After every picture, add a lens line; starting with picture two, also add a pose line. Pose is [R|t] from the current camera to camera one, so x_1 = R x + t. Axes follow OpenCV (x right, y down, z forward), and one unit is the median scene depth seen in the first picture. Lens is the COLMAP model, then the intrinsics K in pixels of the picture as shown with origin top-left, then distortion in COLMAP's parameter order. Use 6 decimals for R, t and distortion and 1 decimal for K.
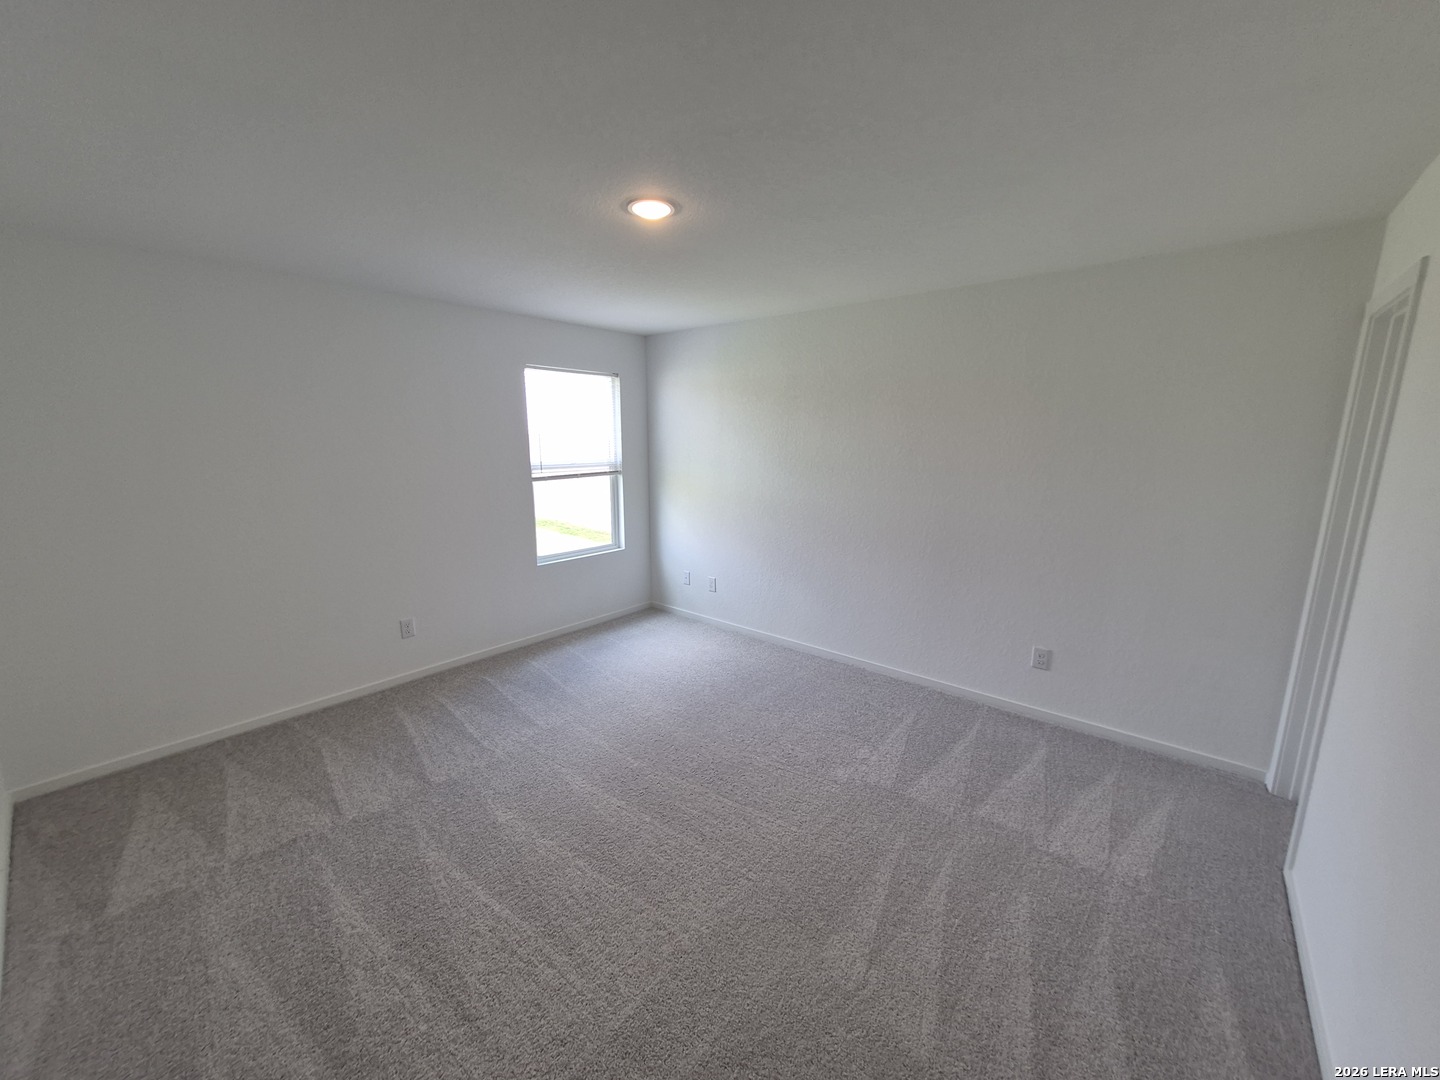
lens RADIAL K [[568.4, 0, 715.9], [0, 568.4, 549.1], [0, 0, 1]] dist [0.001049, -0.000174]
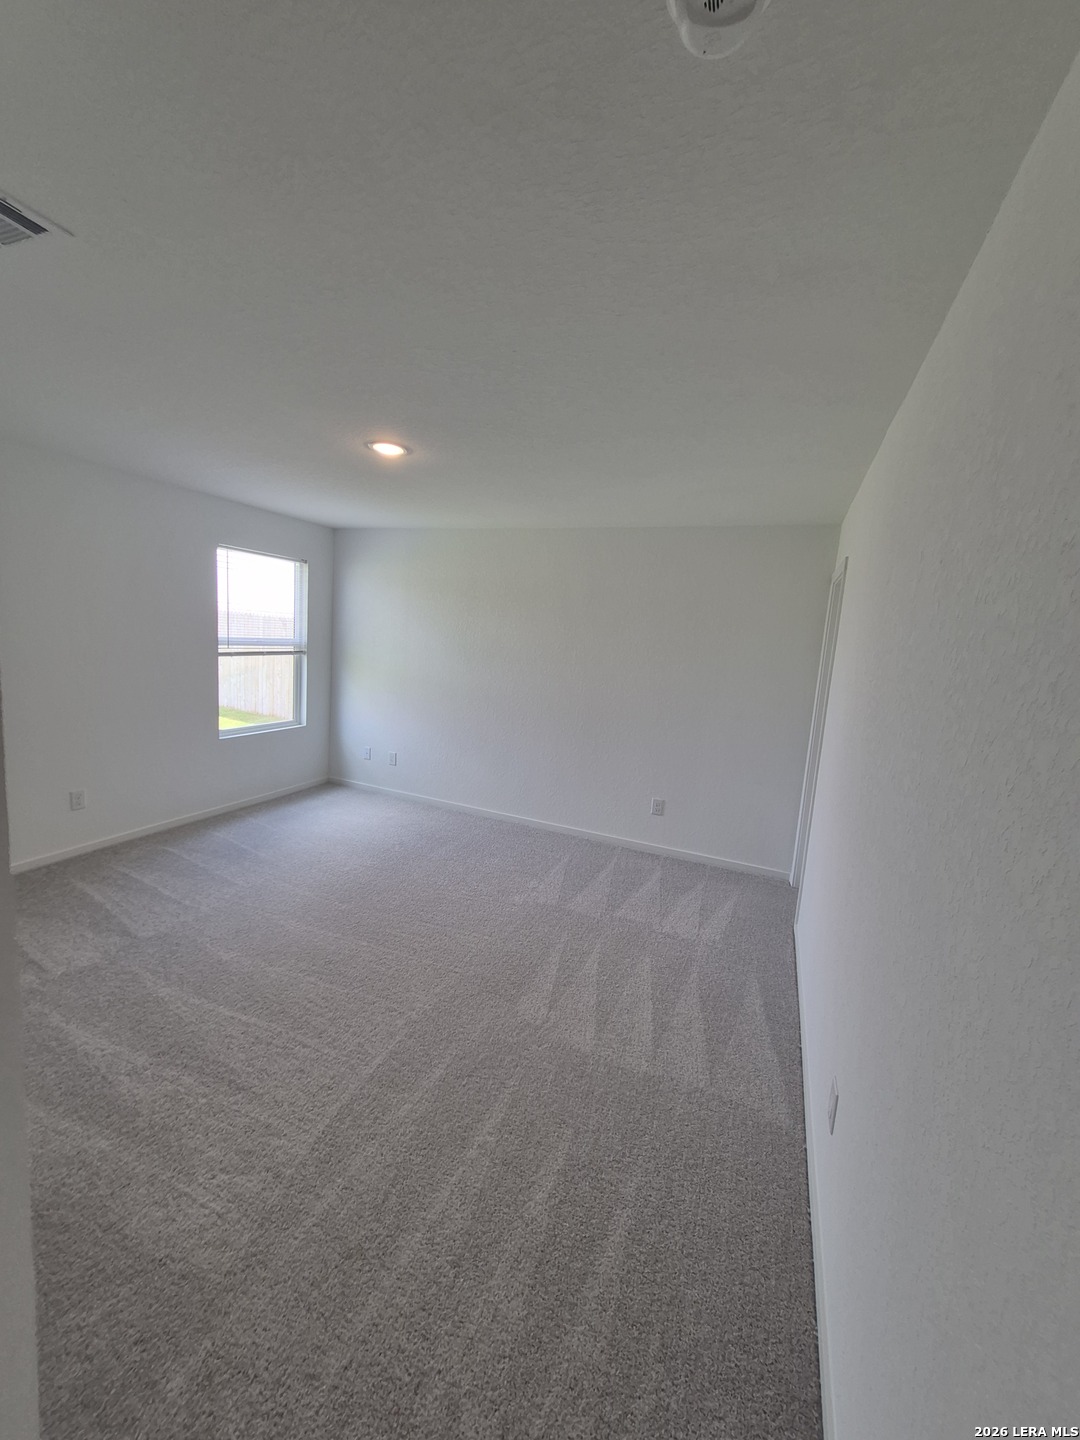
lens RADIAL K [[568.4, 0, 540.0], [0, 568.4, 720.0], [0, 0, 1]] dist [0.001049, -0.000174]
pose [[0.950458, 0.020296, 0.310189, -0.126103], [-0.009403, 0.999287, -0.036571, 0.040330], [-0.310710, 0.031843, 0.949971, -0.218836]]
